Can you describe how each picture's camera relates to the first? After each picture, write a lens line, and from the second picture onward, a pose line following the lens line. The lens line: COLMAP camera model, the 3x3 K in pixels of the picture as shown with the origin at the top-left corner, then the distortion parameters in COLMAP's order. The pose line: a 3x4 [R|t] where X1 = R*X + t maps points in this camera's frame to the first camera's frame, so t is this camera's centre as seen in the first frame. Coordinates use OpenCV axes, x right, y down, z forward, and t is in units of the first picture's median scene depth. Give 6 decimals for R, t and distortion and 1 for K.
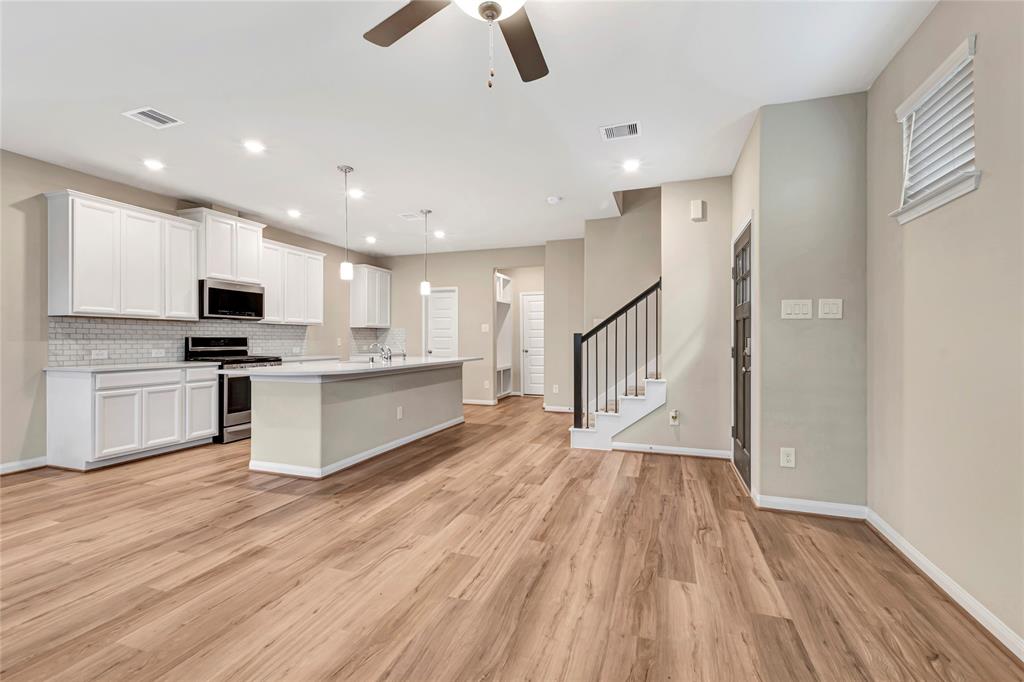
lens RADIAL K [[443.8, 0, 512.7], [0, 443.8, 343.2], [0, 0, 1]] dist [0.002257, -0.000558]
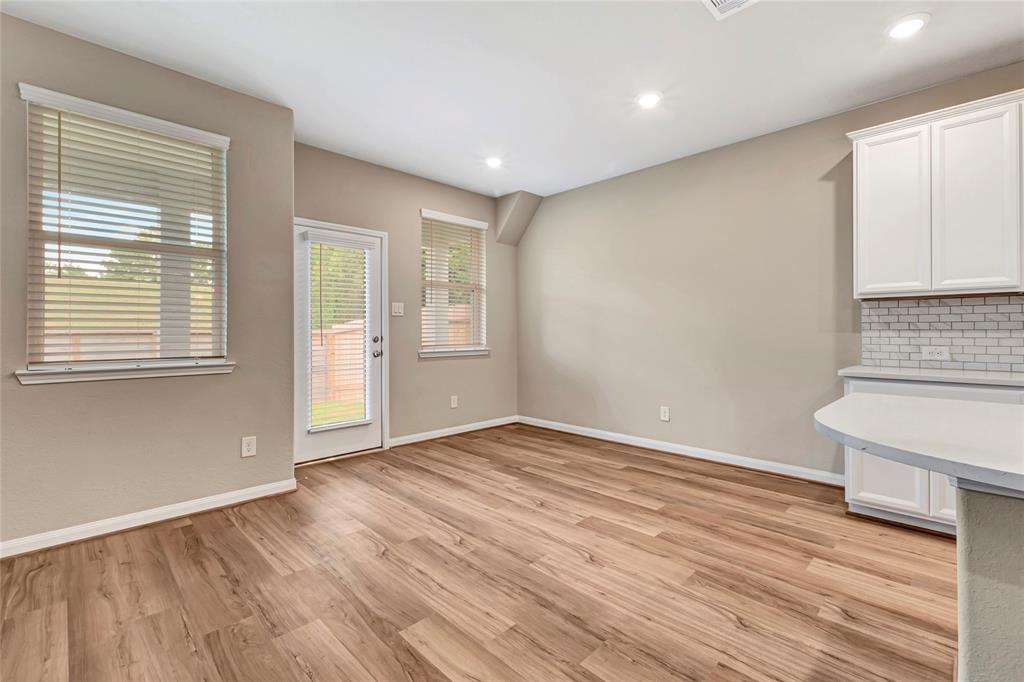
lens RADIAL K [[448.0, 0, 513.7], [0, 448.0, 330.4], [0, 0, 1]] dist [0.002929, -0.000659]
pose [[-0.437507, -0.002023, -0.899213, -0.078131], [-0.007436, 0.999971, 0.001368, -0.007127], [0.899184, 0.007285, -0.437510, 1.034959]]
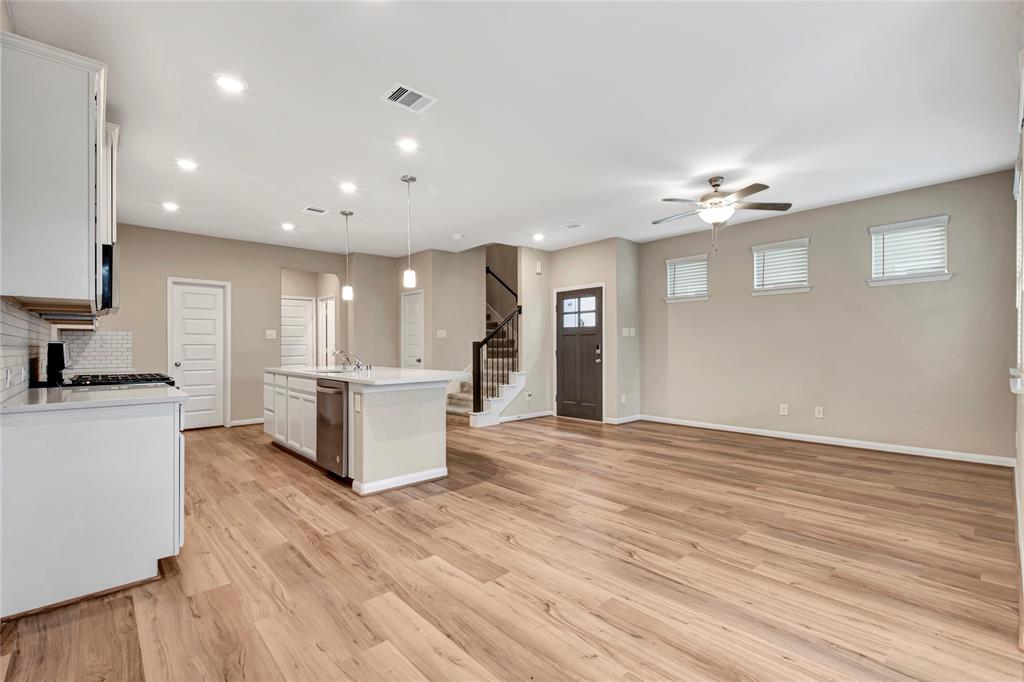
lens RADIAL K [[455.4, 0, 512.0], [0, 455.4, 341.0], [0, 0, 1]] dist [0.000683, -0.000225]
pose [[0.475678, 0.008477, 0.879578, -1.579548], [0.012225, 0.999793, -0.016247, -0.000242], [-0.879534, 0.018482, 0.475477, 0.395348]]
